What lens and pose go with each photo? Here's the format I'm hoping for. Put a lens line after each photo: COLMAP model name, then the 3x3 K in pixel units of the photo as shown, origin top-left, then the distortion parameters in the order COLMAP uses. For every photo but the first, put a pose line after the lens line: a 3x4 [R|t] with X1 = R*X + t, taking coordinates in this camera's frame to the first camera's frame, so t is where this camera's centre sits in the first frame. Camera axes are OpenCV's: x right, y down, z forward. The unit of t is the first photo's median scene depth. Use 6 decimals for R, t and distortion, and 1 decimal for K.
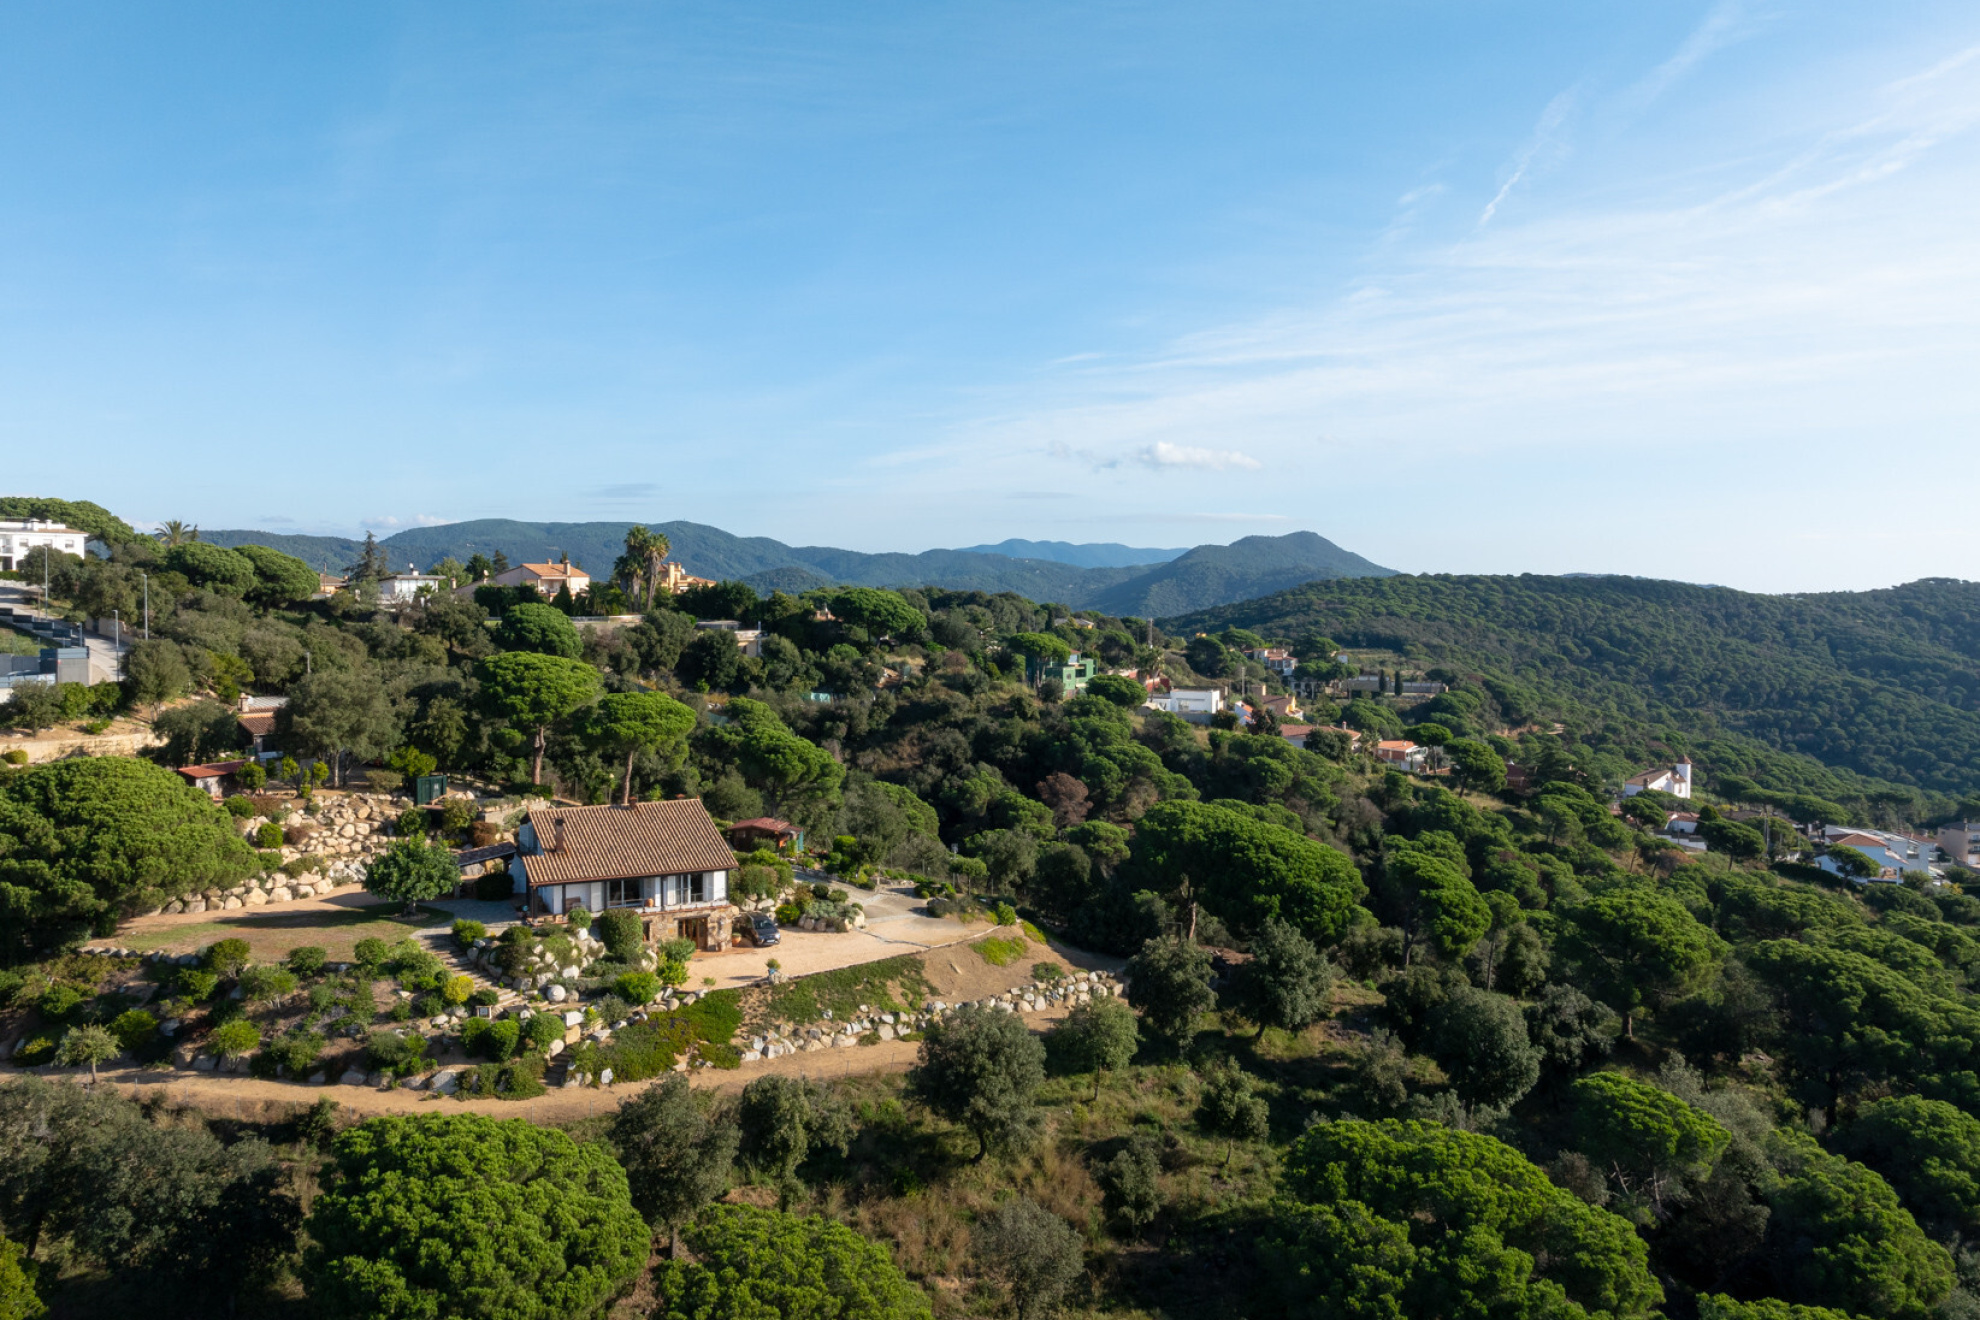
lens RADIAL K [[1474.0, 0, 1000.3], [0, 1474.0, 651.0], [0, 0, 1]] dist [-0.044630, 0.006990]
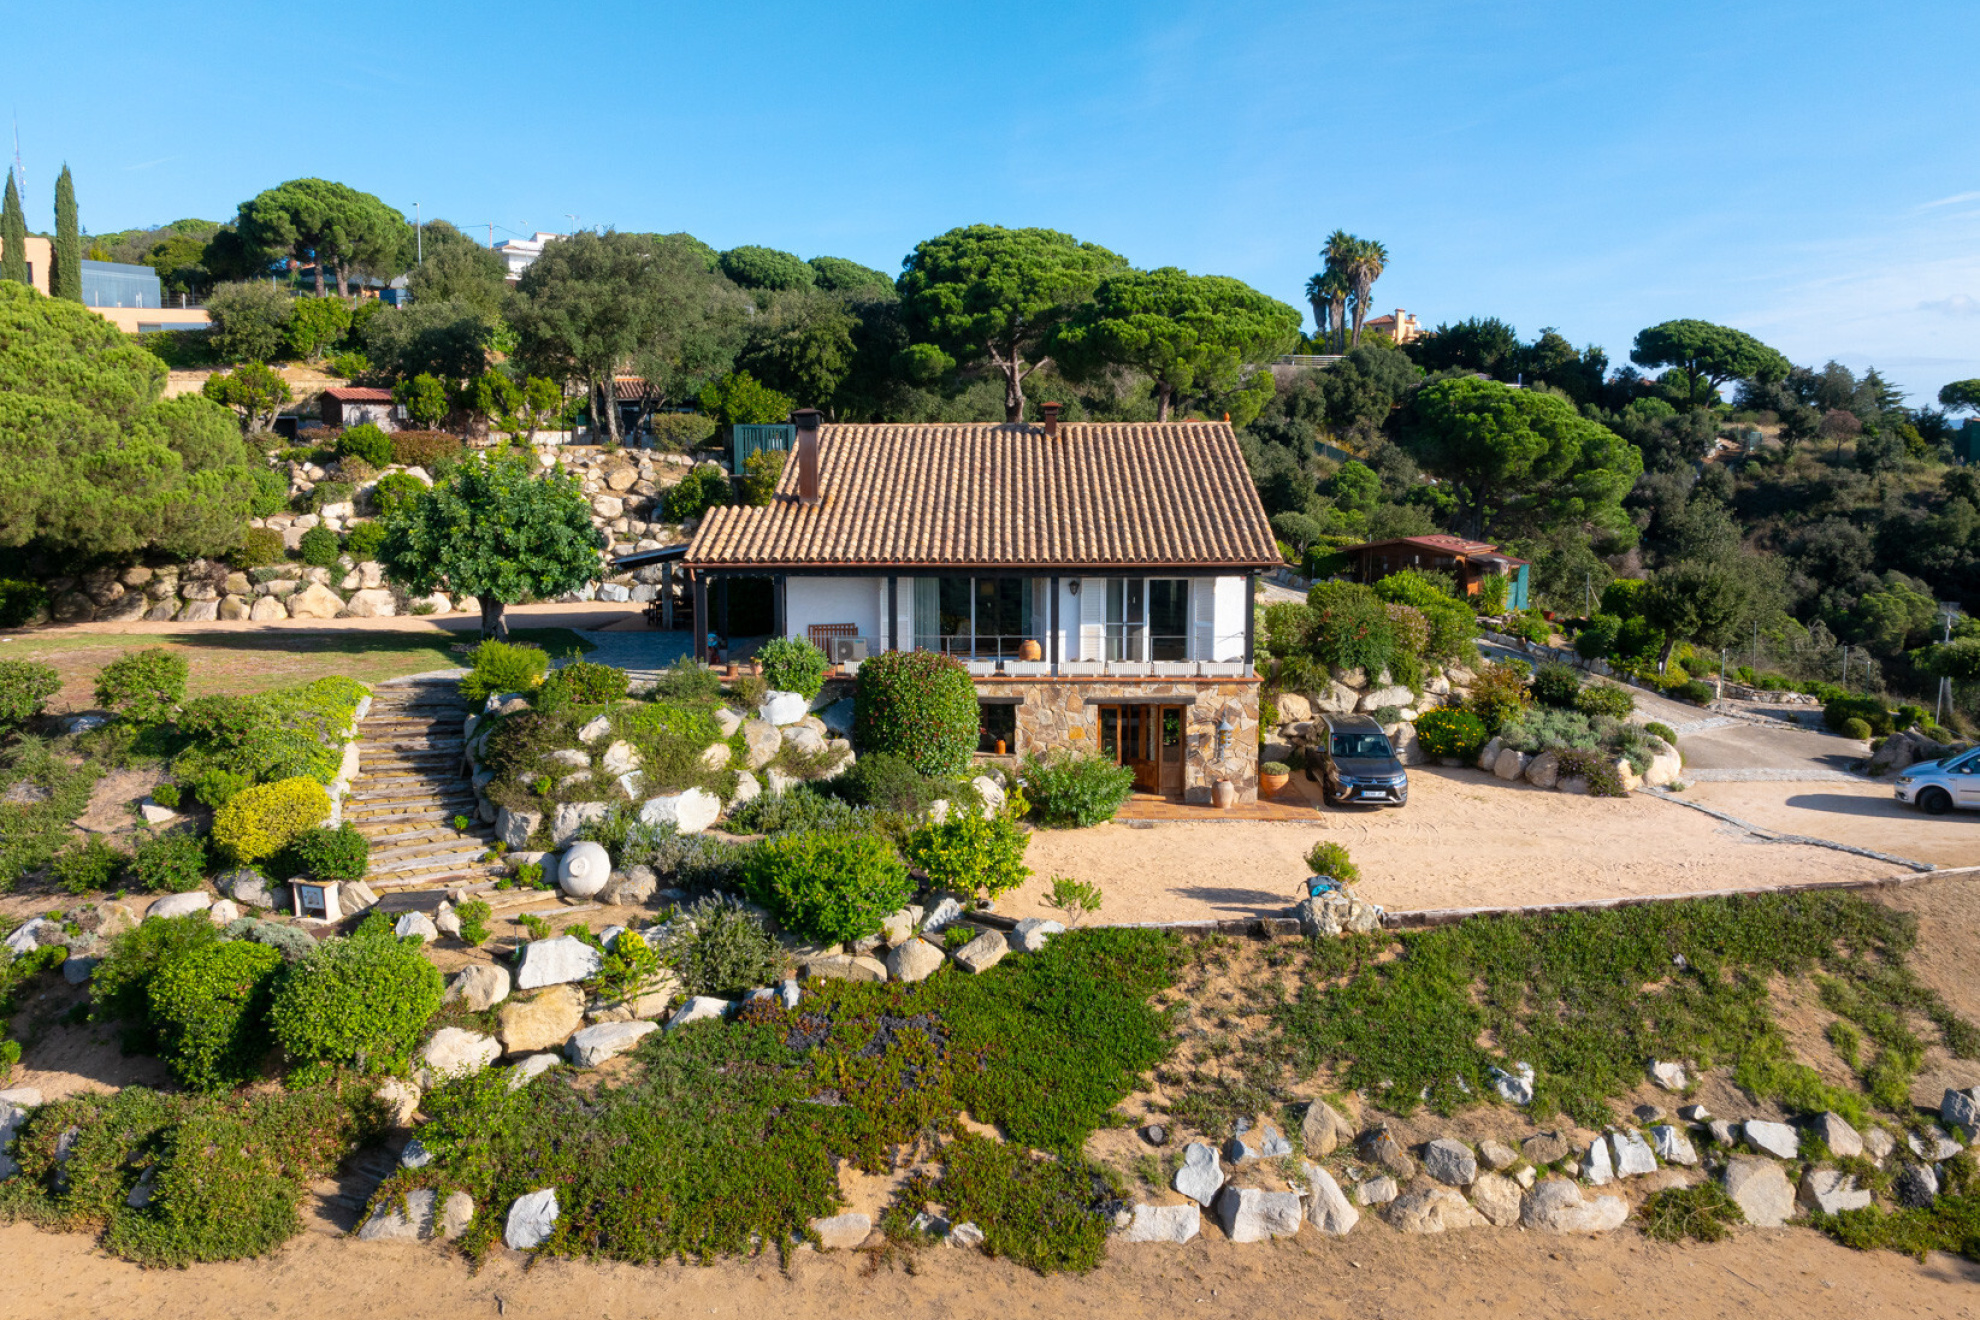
lens RADIAL K [[1474.0, 0, 979.1], [0, 1474.0, 640.1], [0, 0, 1]] dist [-0.044630, 0.006990]
pose [[0.859743, 0.047843, -0.508481, -0.063874], [-0.012816, 0.997310, 0.072169, 0.135660], [0.510566, -0.055530, 0.858043, 0.651931]]
